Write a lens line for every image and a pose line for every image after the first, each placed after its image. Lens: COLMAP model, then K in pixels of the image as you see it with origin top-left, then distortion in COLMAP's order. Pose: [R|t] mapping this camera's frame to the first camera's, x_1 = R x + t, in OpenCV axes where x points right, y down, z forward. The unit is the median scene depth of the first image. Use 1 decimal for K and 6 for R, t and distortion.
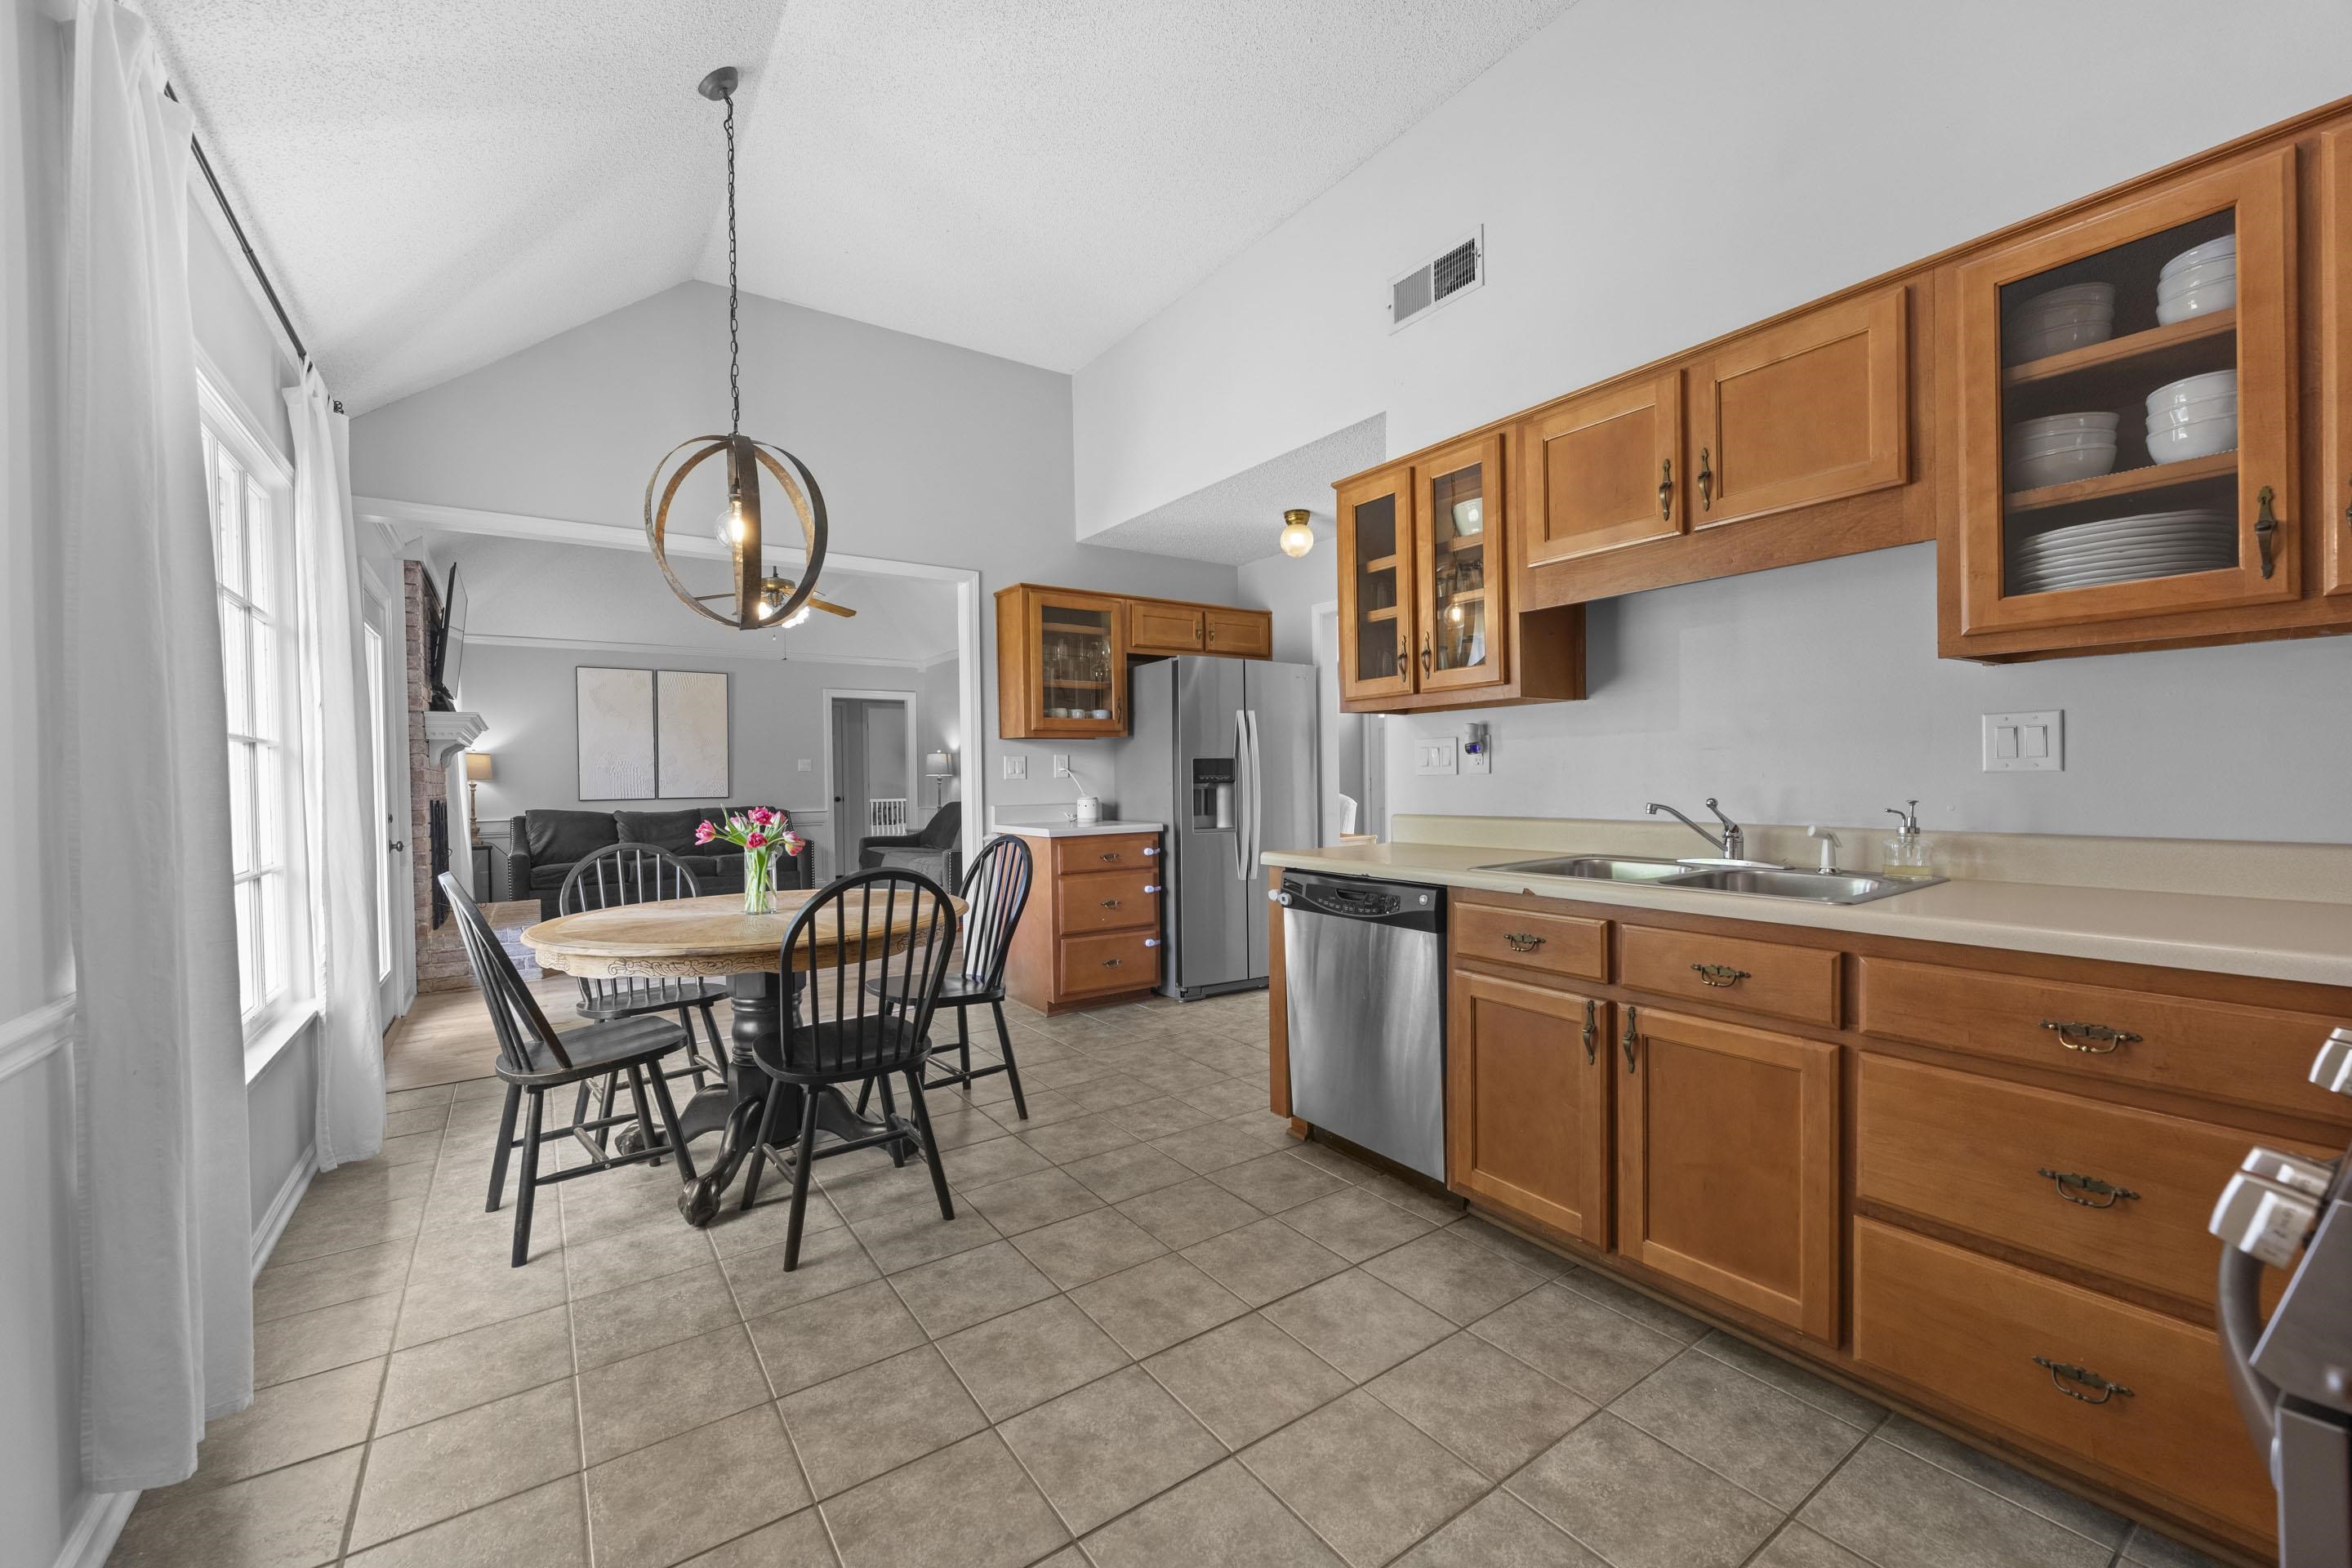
lens RADIAL K [[925.7, 0, 1176.6], [0, 925.7, 793.7], [0, 0, 1]] dist [-0.001579, -0.000052]
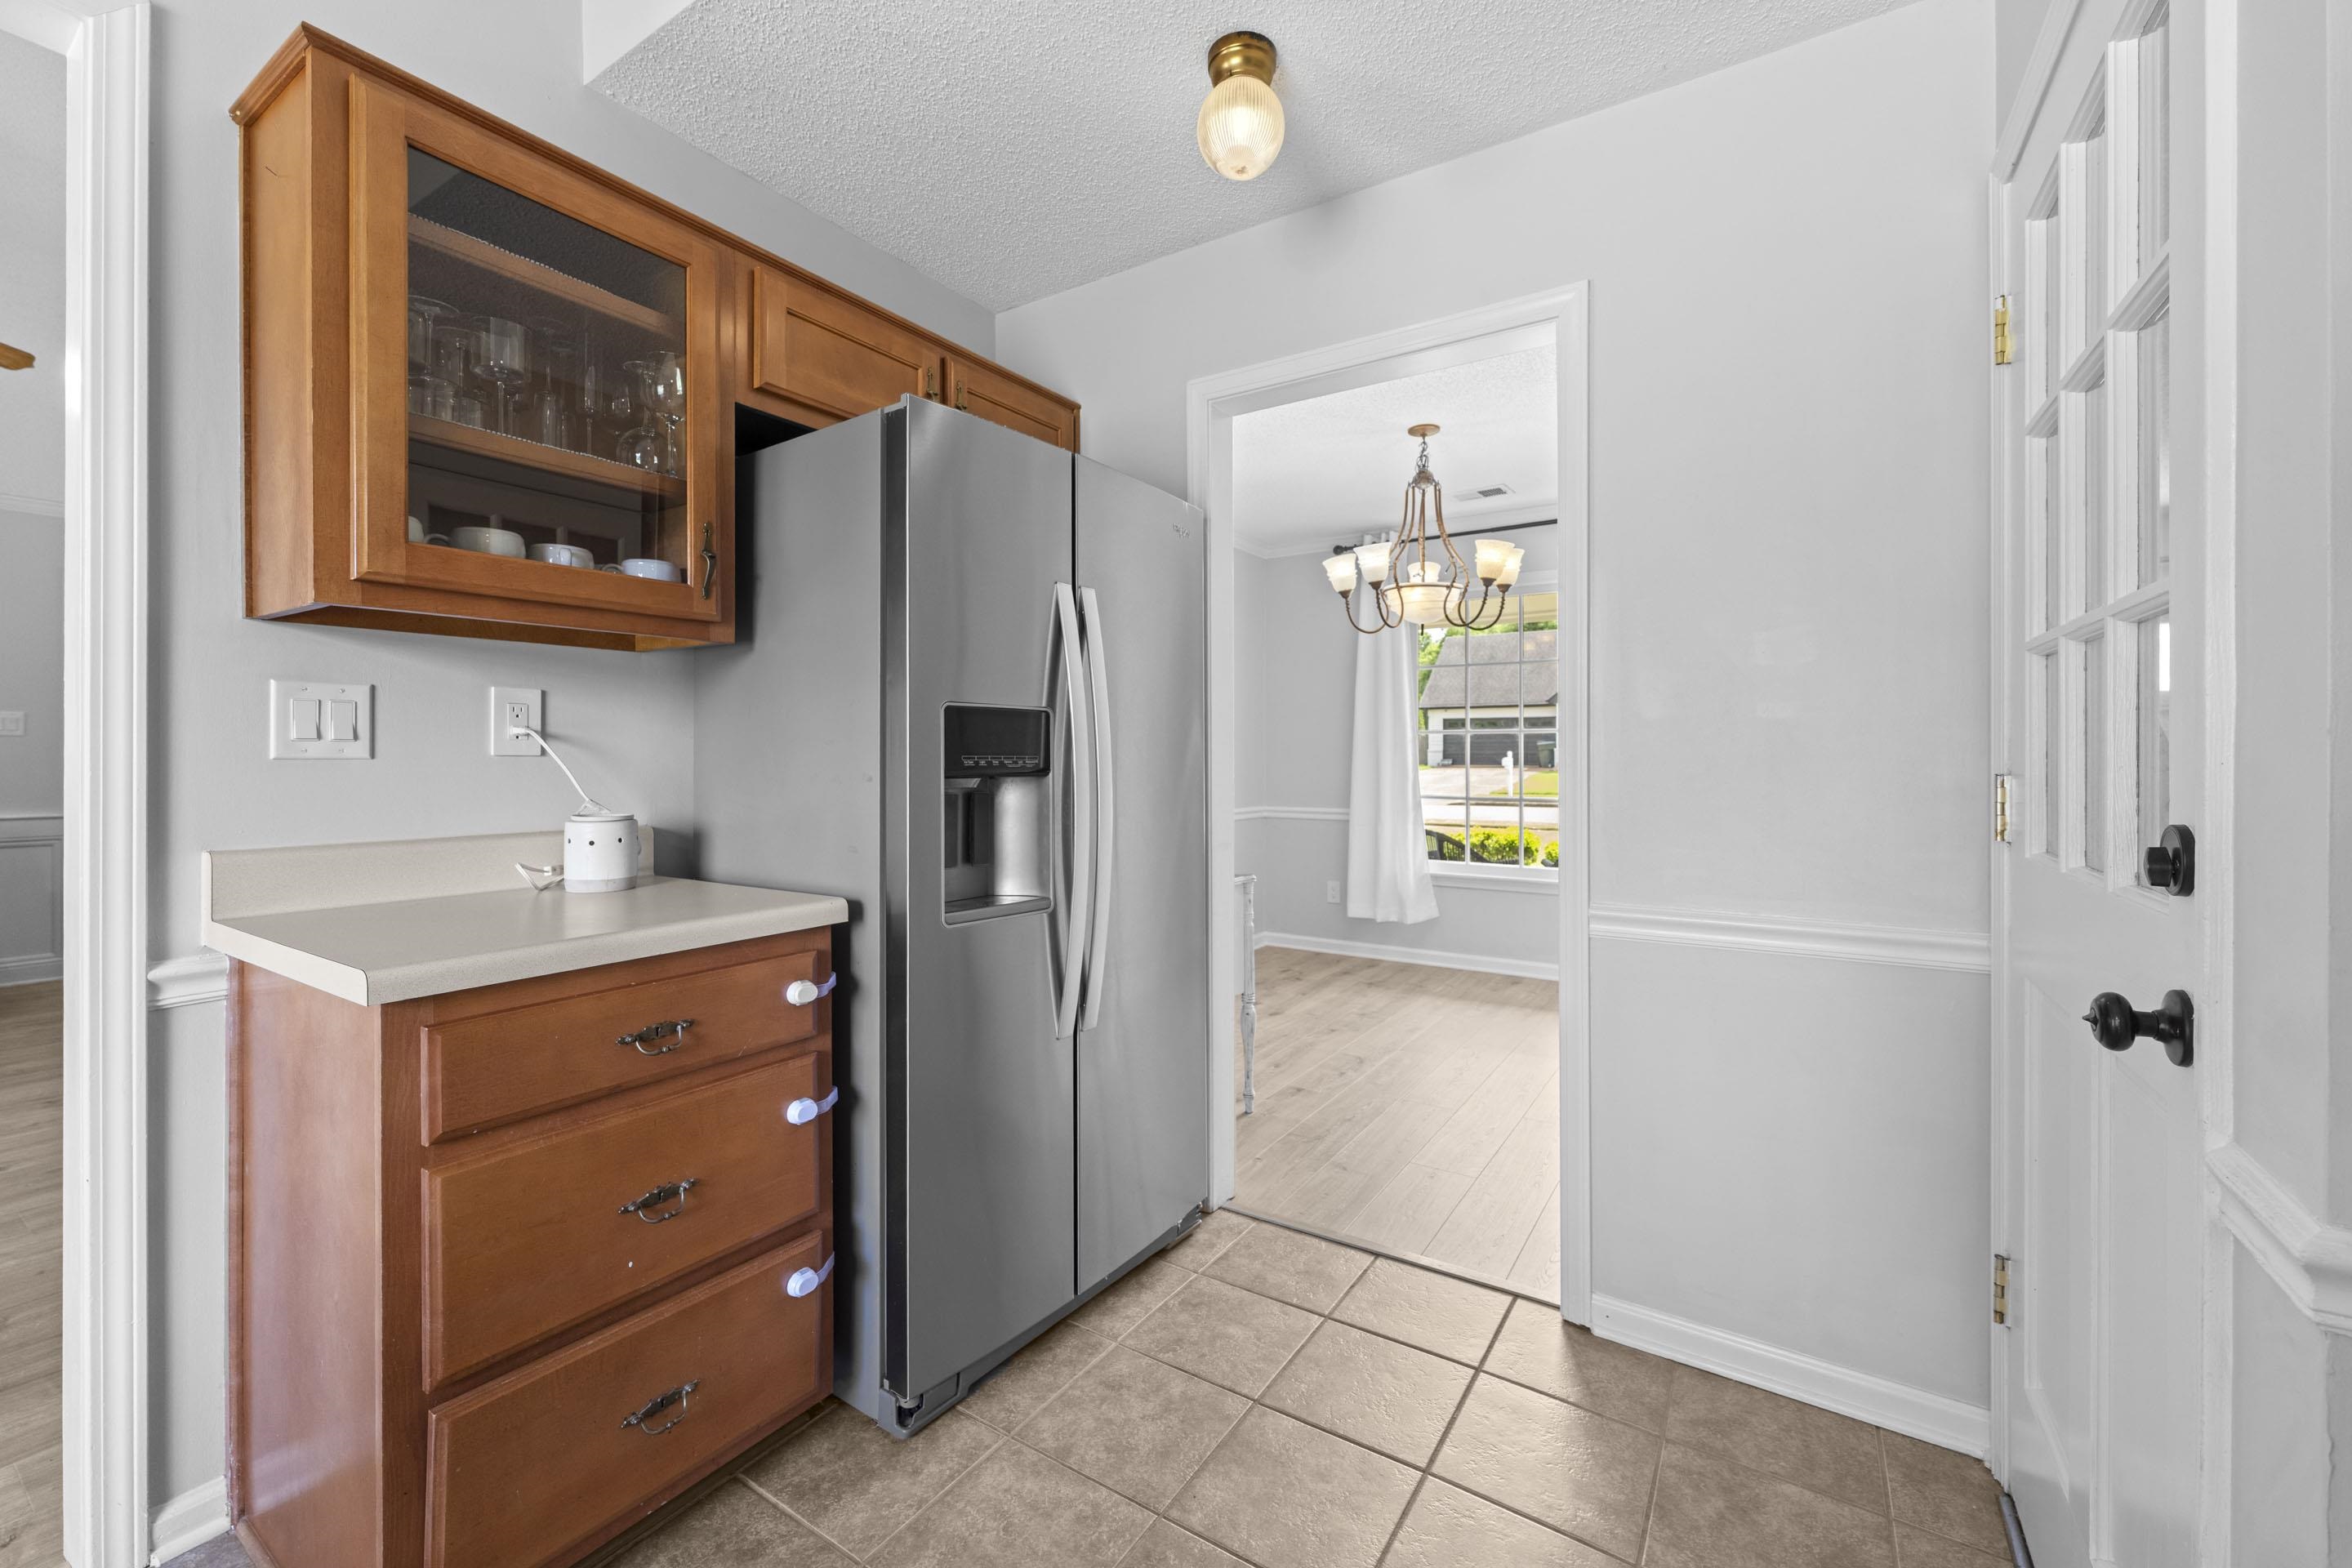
lens RADIAL K [[958.6, 0, 1163.0], [0, 958.6, 752.9], [0, 0, 1]] dist [-0.001278, -0.000077]
pose [[0.932979, 0.013578, 0.359675, -0.033217], [-0.005667, 0.999718, -0.023040, -0.012518], [-0.359887, 0.019458, 0.932793, 0.634671]]
